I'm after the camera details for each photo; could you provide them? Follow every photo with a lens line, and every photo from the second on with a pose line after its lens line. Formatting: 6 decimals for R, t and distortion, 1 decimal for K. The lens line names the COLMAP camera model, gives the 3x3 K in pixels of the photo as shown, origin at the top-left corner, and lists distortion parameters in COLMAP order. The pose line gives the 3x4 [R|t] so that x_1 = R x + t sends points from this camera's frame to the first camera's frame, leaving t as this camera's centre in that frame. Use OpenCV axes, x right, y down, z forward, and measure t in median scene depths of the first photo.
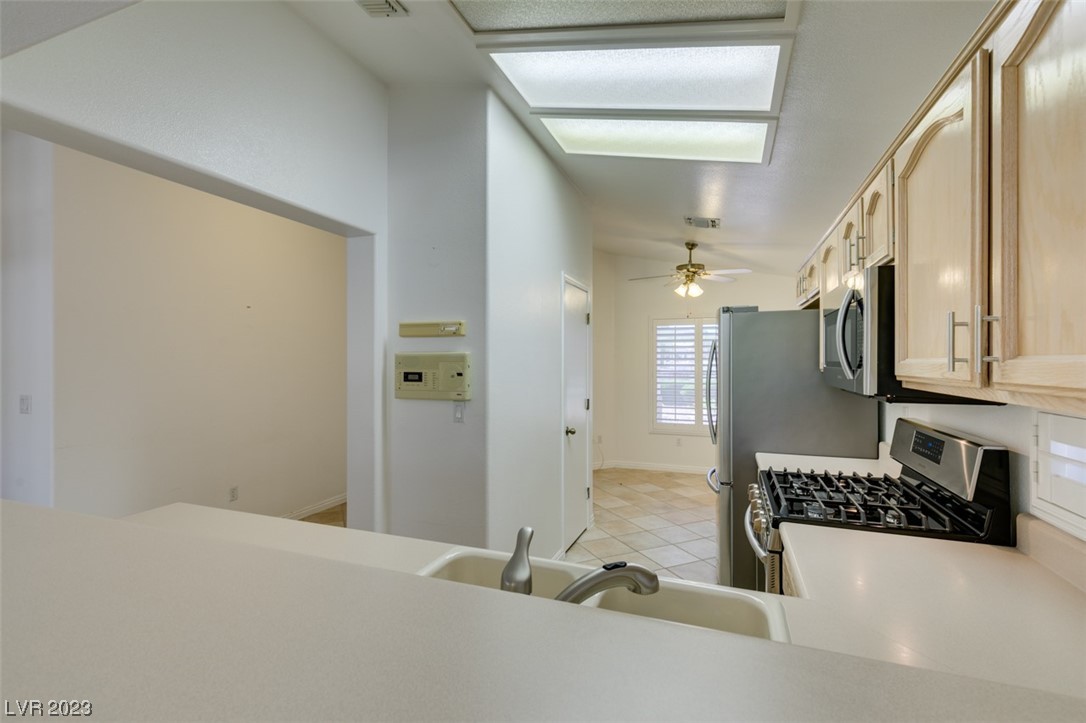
lens RADIAL K [[485.8, 0, 544.3], [0, 485.8, 360.2], [0, 0, 1]] dist [0.001408, -0.000237]
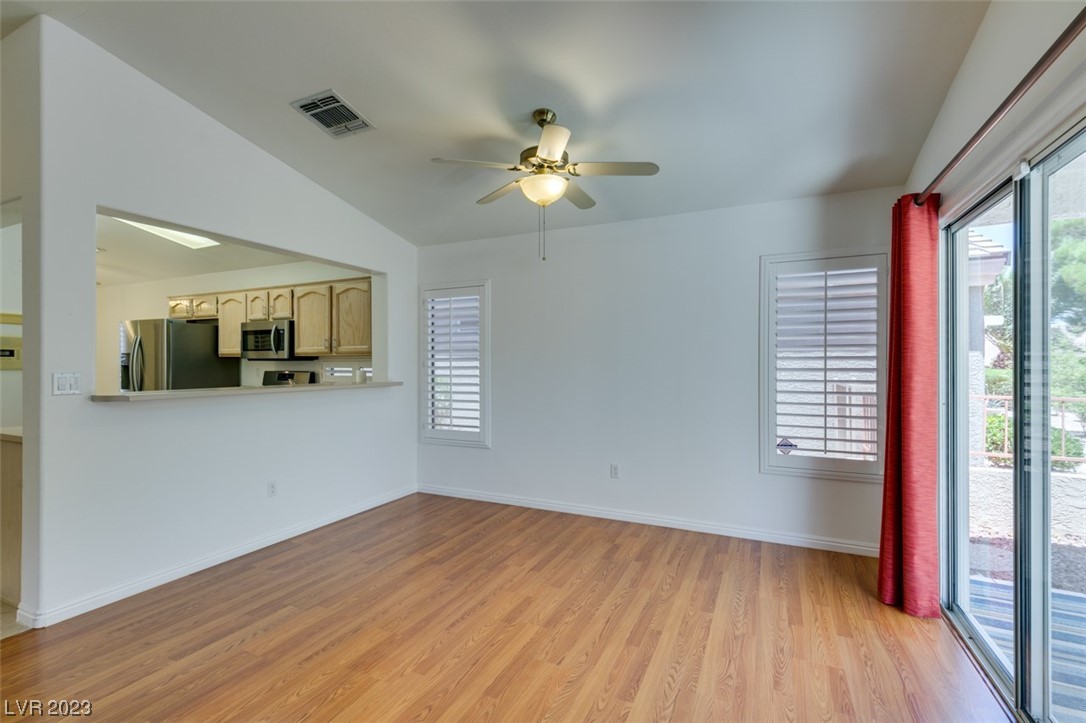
lens RADIAL K [[482.8, 0, 546.2], [0, 482.8, 366.5], [0, 0, 1]] dist [-0.000605, -0.000267]
pose [[0.066838, -0.007092, 0.997739, -1.524990], [-0.000888, 0.999974, 0.007168, 0.061924], [-0.997763, -0.001365, 0.066830, -0.608245]]
